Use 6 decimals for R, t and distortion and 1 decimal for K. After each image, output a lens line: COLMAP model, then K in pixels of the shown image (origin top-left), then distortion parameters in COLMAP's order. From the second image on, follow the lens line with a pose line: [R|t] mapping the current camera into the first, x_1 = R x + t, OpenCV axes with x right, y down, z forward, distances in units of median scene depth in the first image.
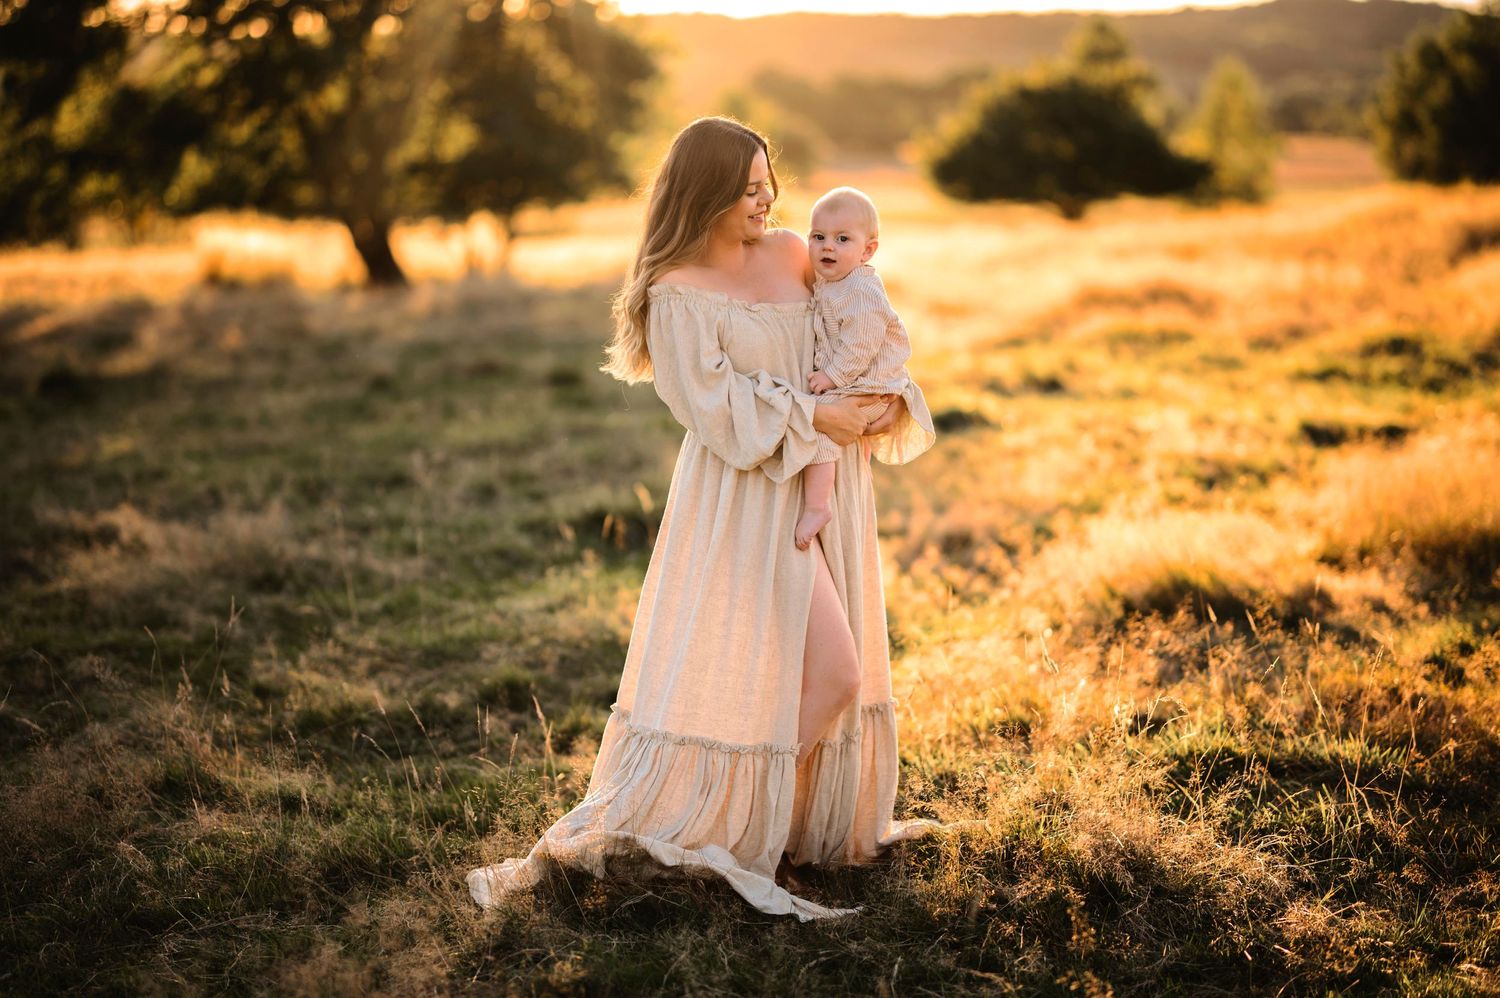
lens RADIAL K [[3591.4, 0, 748.8], [0, 3591.4, 499.8], [0, 0, 1]] dist [-0.025137, 0.000000]
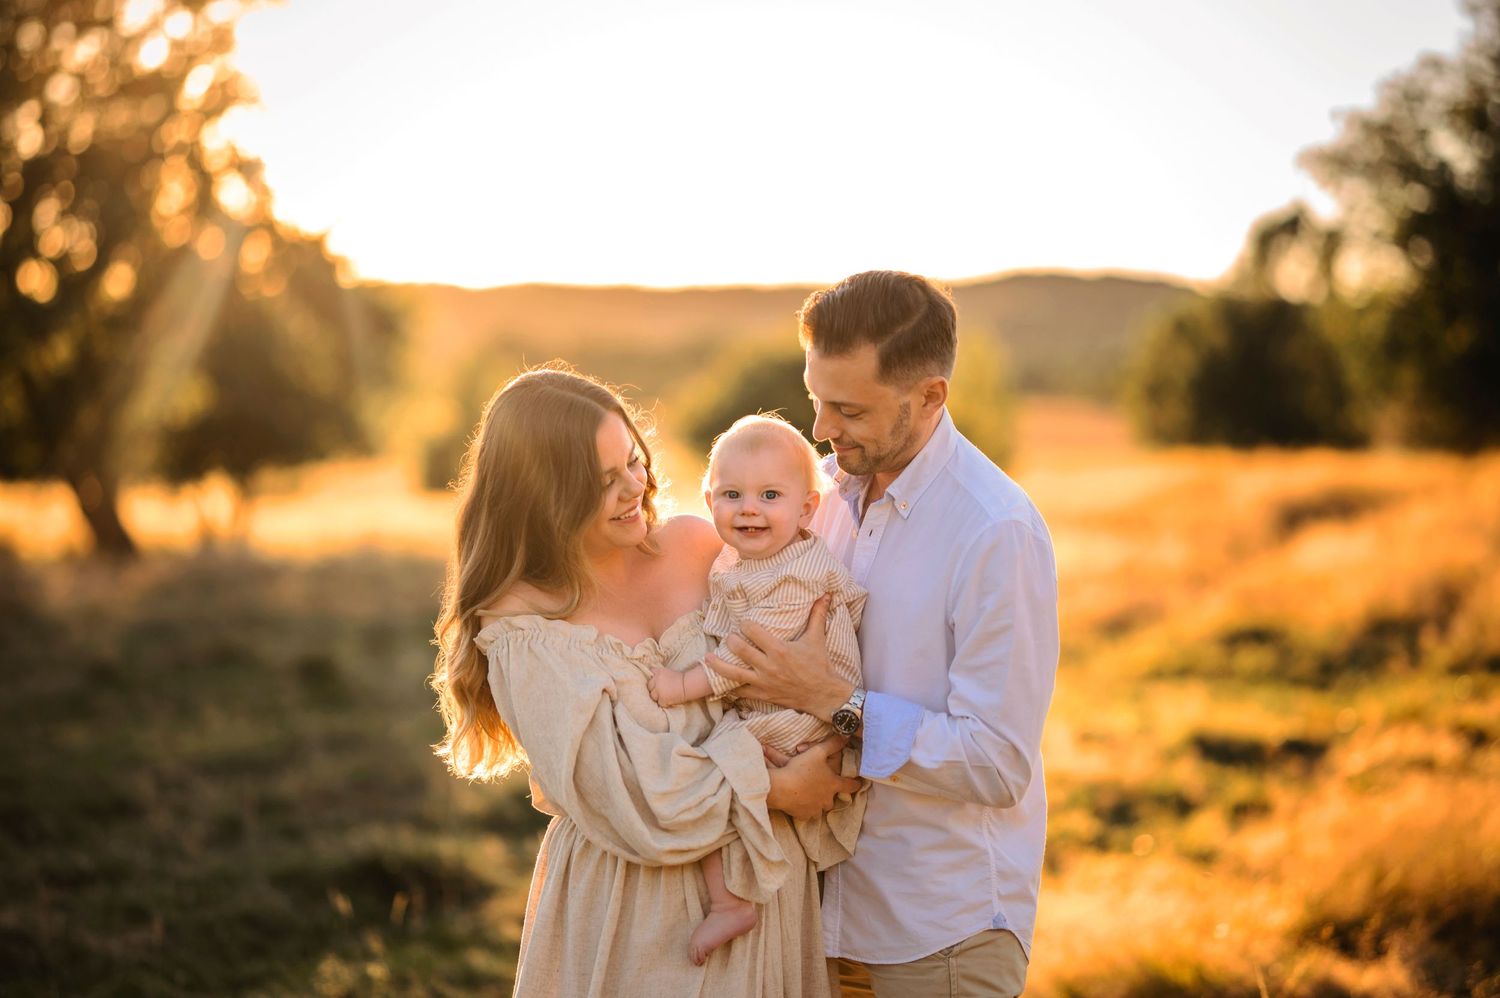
lens RADIAL K [[3591.4, 0, 751.1], [0, 3591.4, 497.8], [0, 0, 1]] dist [-0.025137, 0.000000]
pose [[0.997141, 0.006411, 0.075286, -0.011456], [-0.000882, 0.997314, -0.073242, -0.011587], [-0.075554, 0.072966, 0.994468, 0.119426]]
